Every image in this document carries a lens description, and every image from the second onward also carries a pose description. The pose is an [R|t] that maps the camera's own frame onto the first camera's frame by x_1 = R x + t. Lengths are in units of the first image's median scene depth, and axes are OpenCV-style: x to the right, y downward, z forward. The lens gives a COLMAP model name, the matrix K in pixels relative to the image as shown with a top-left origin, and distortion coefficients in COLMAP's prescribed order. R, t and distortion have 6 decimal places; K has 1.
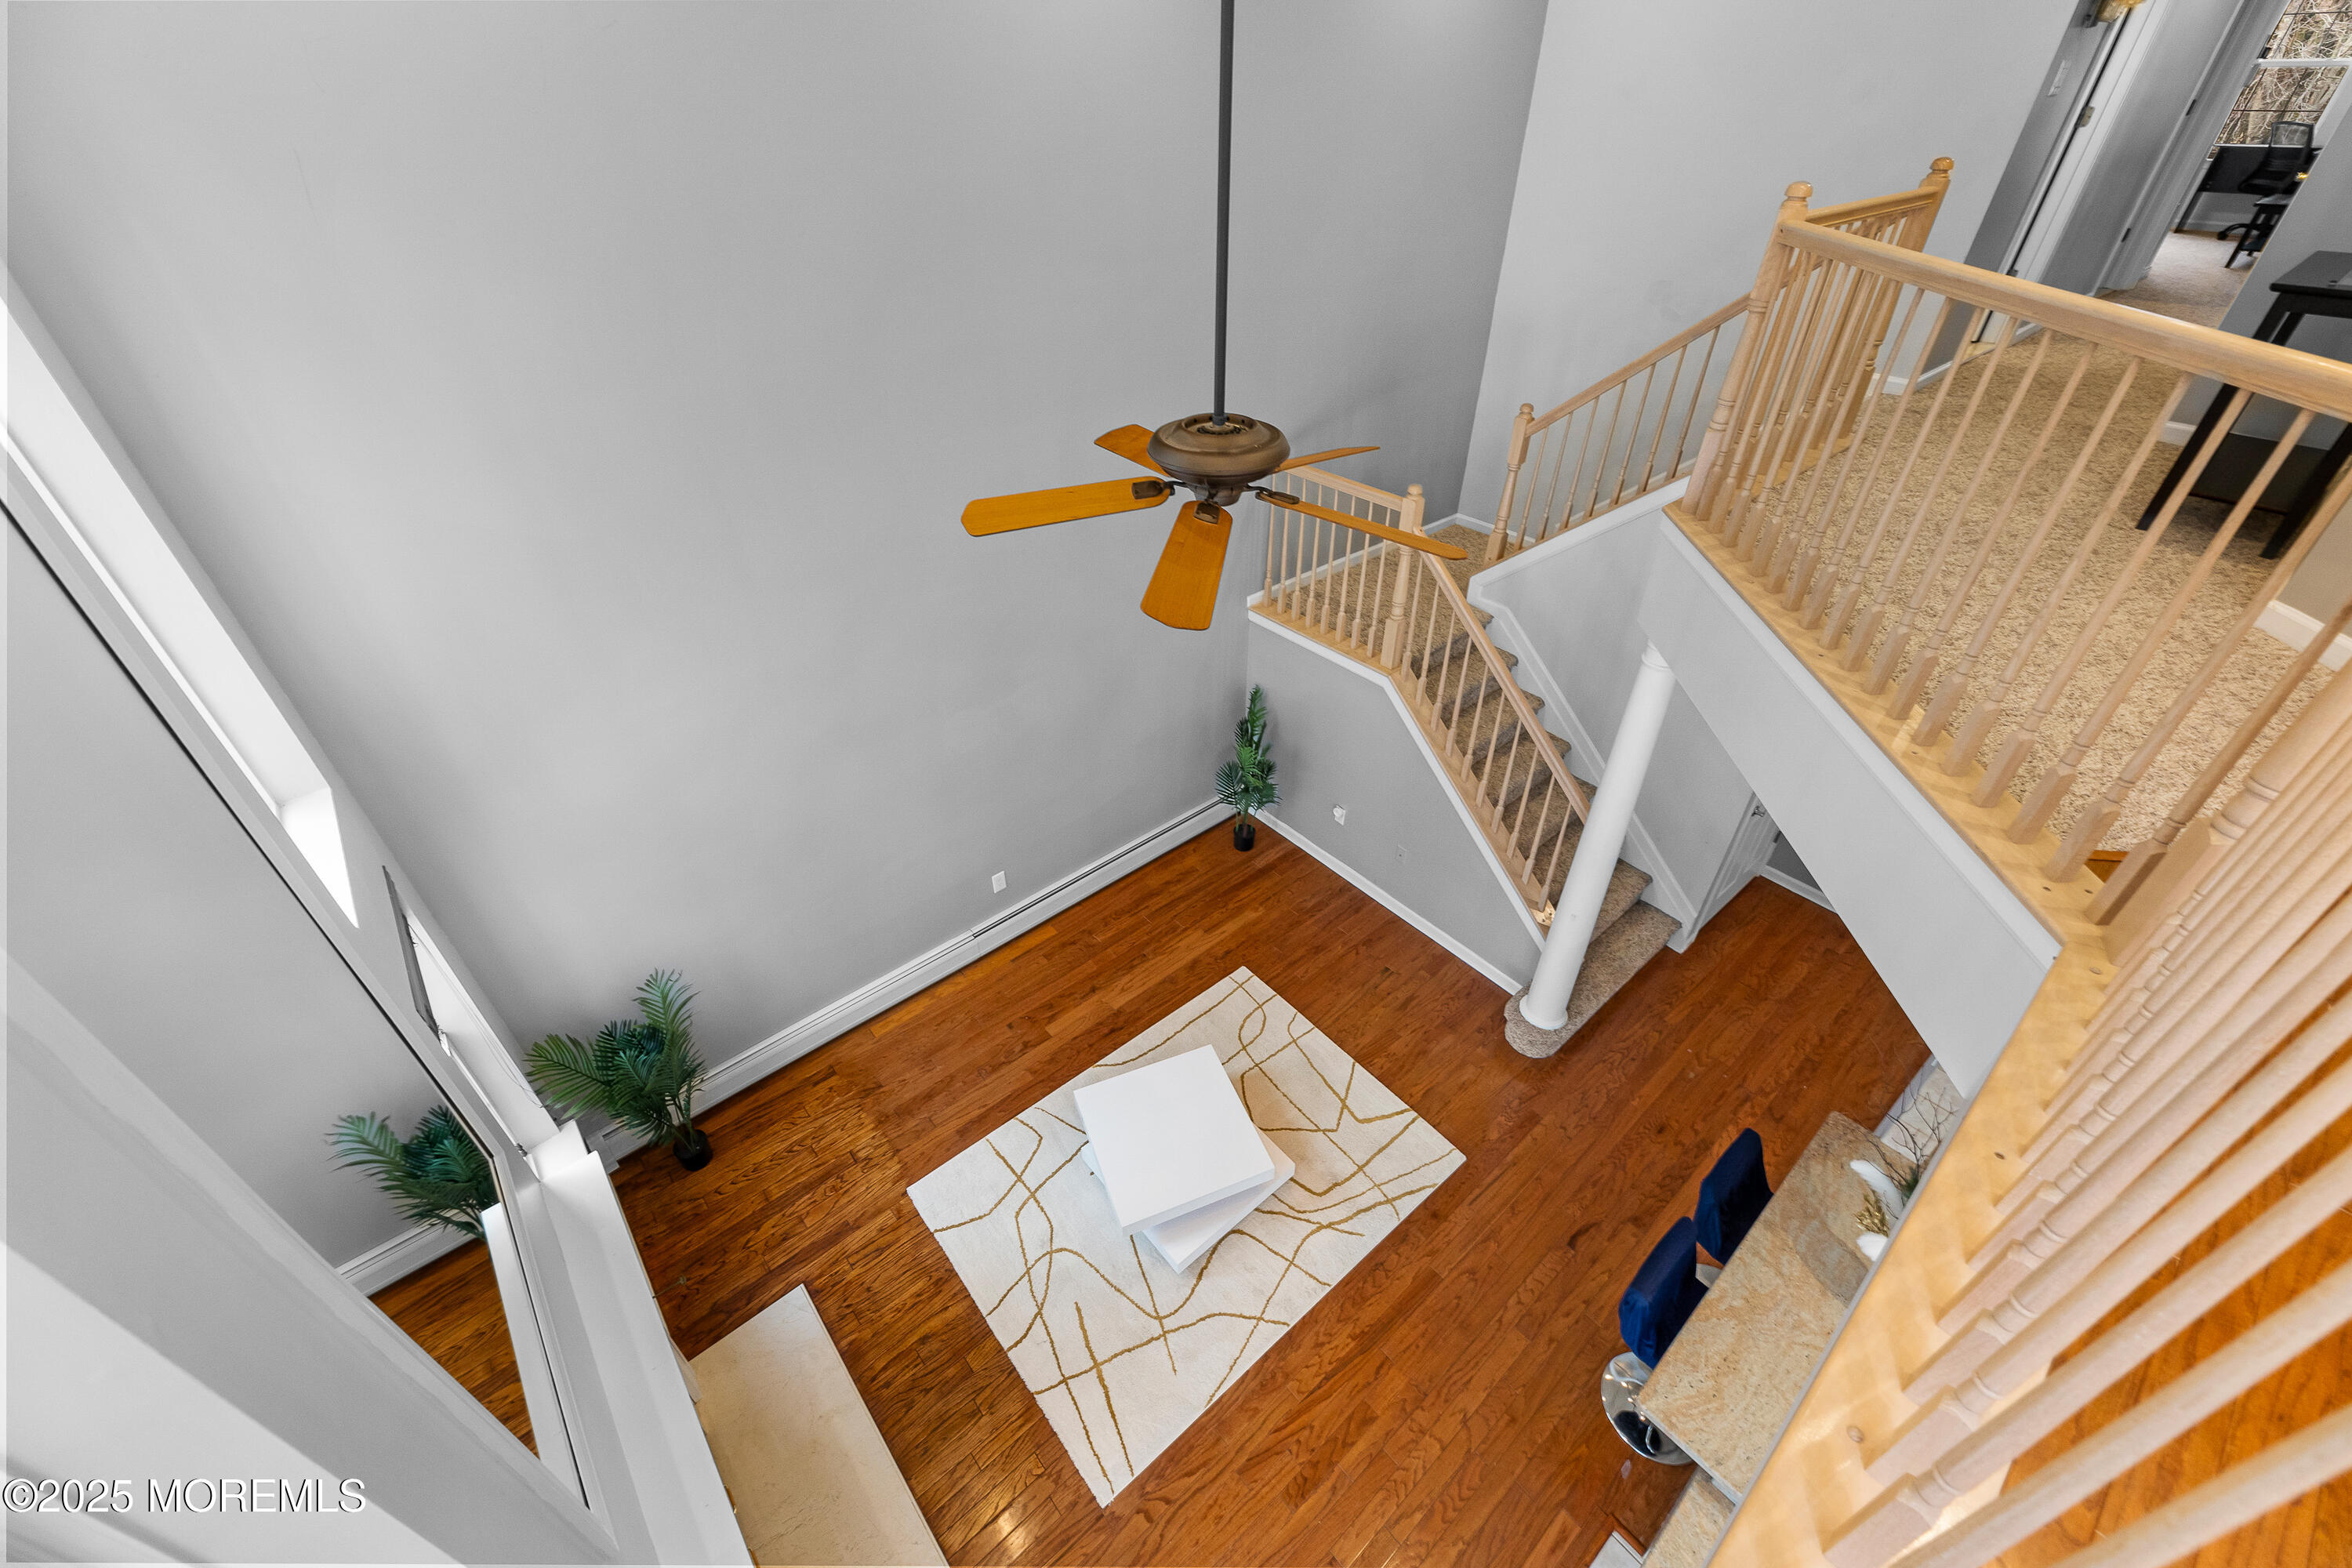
lens RADIAL K [[942.3, 0, 1177.5], [0, 942.3, 761.2], [0, 0, 1]] dist [0.000091, 0.000294]
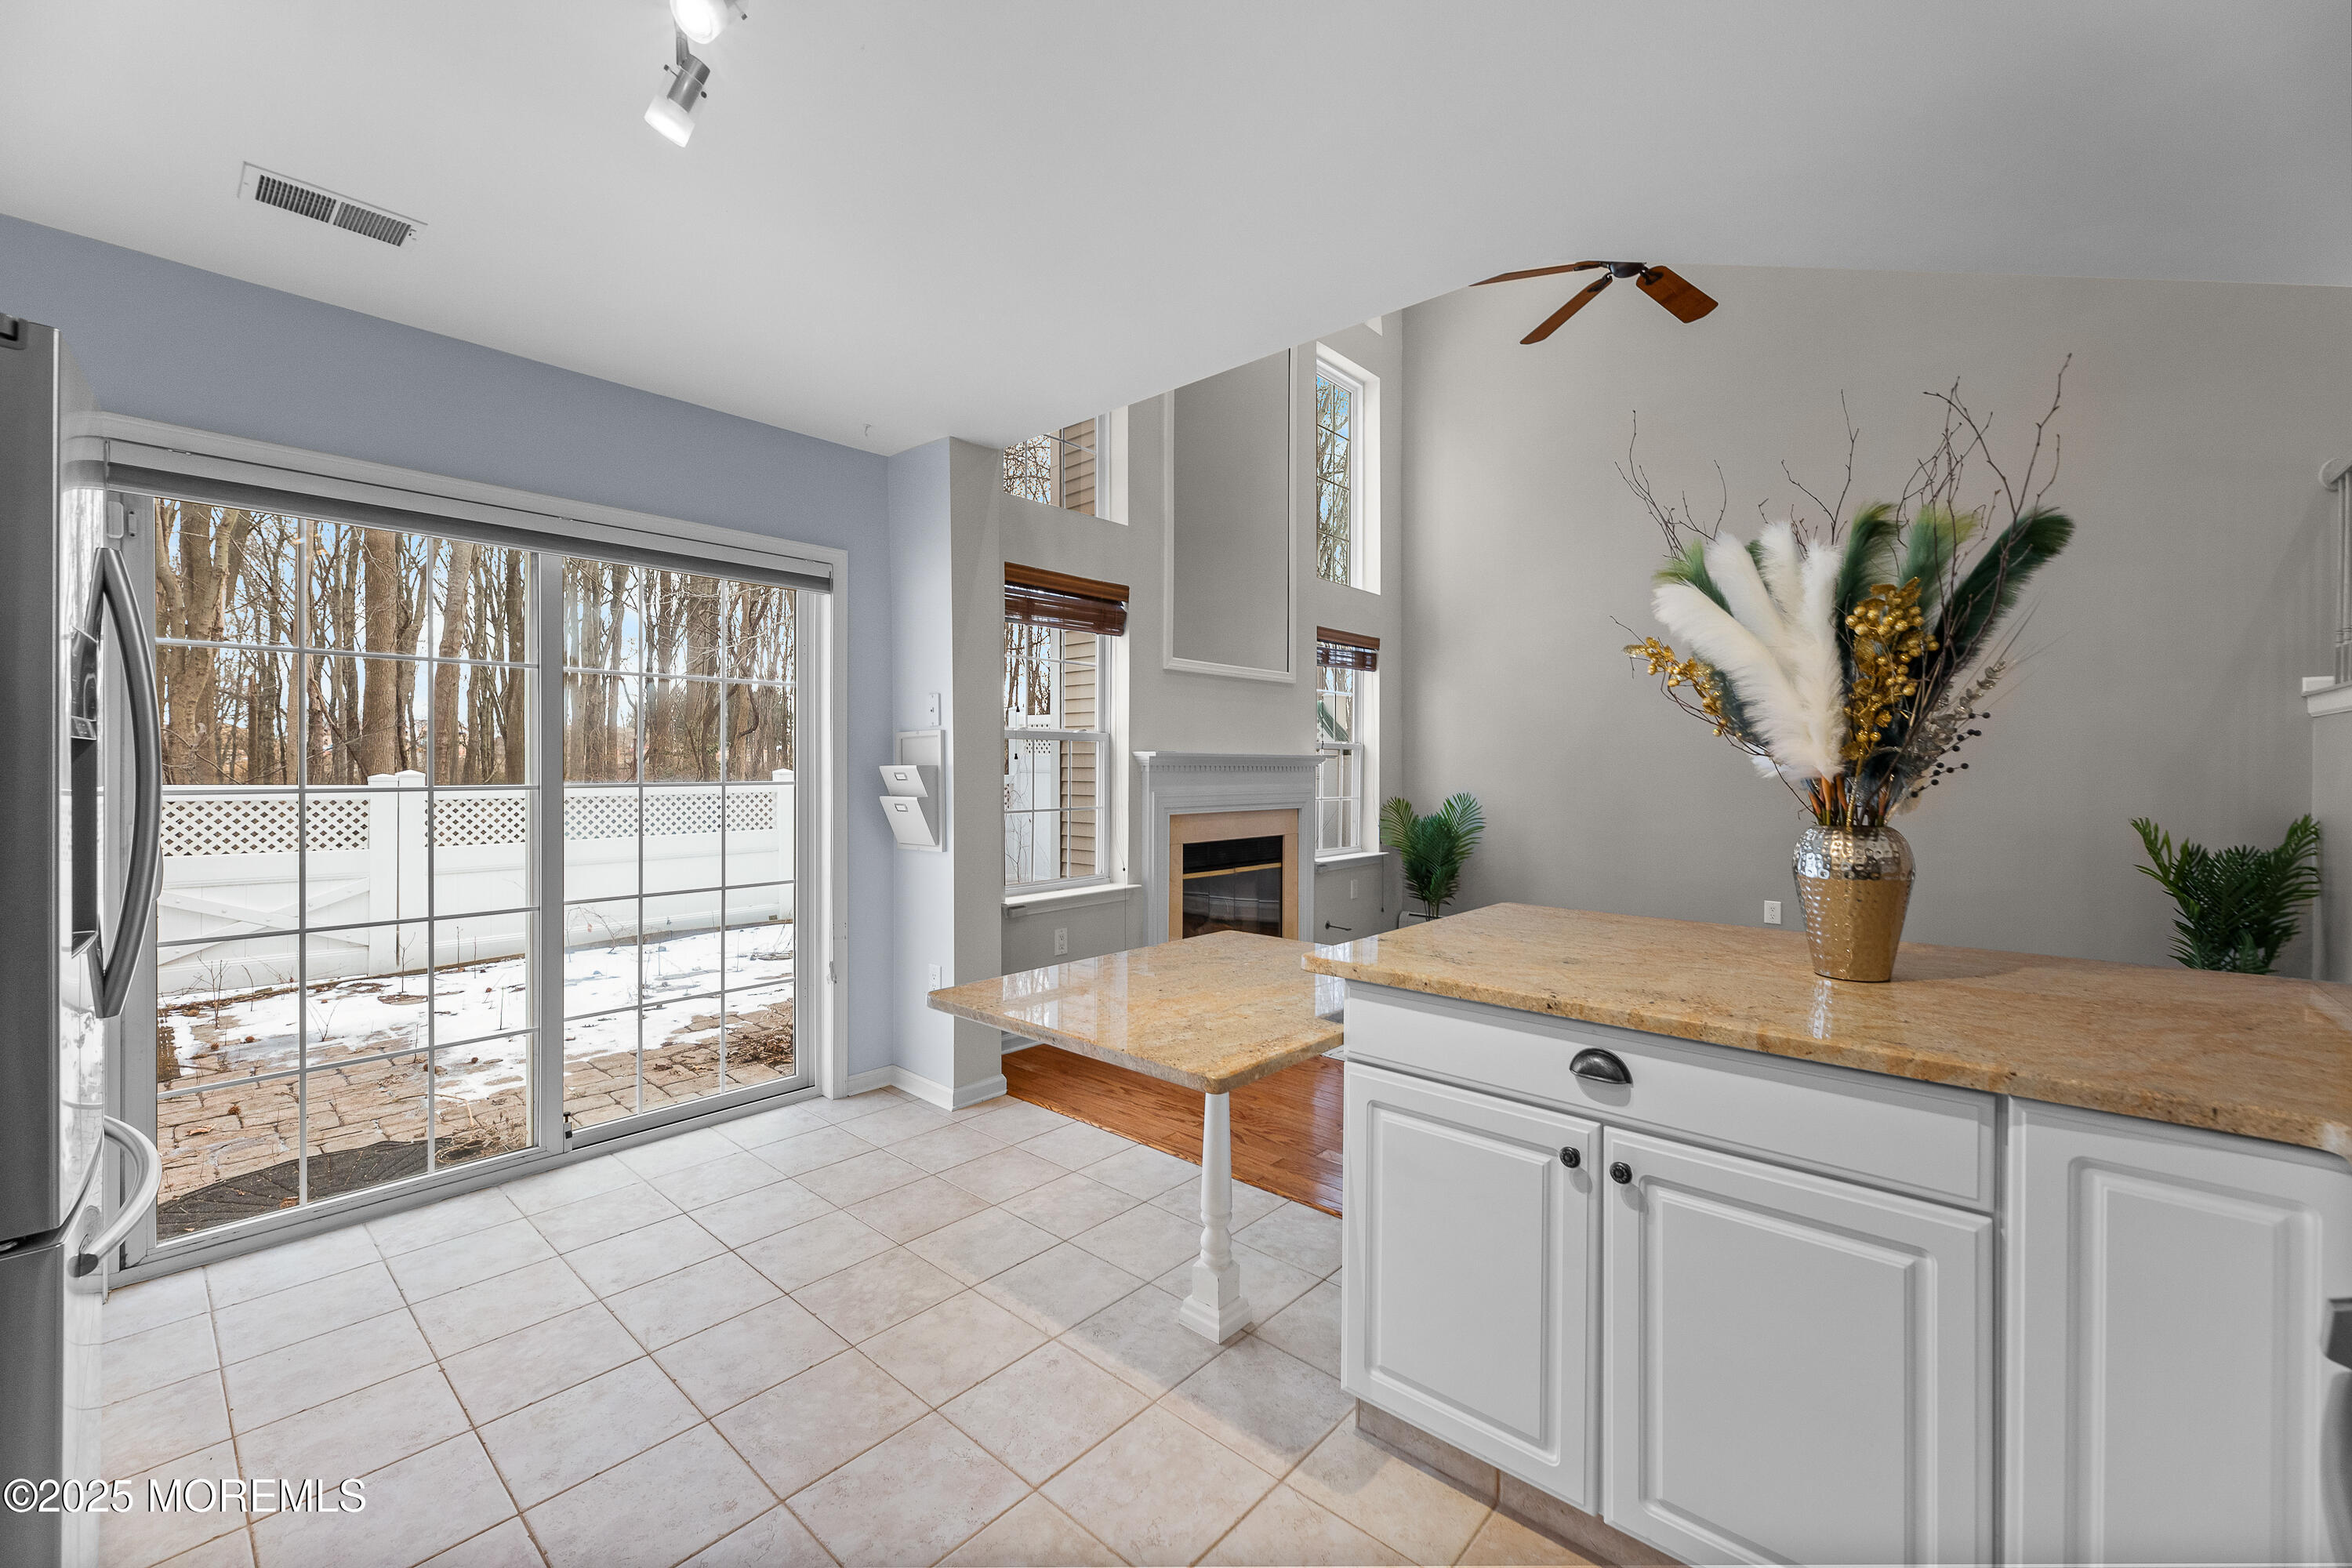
lens RADIAL K [[943.1, 0, 1174.8], [0, 943.1, 770.1], [0, 0, 1]] dist [-0.001133, 0.000012]
pose [[0.136594, 0.005744, -0.990610, 0.863318], [-0.576501, 0.813668, -0.074775, 0.545981], [0.805598, 0.581302, 0.114454, 0.396320]]
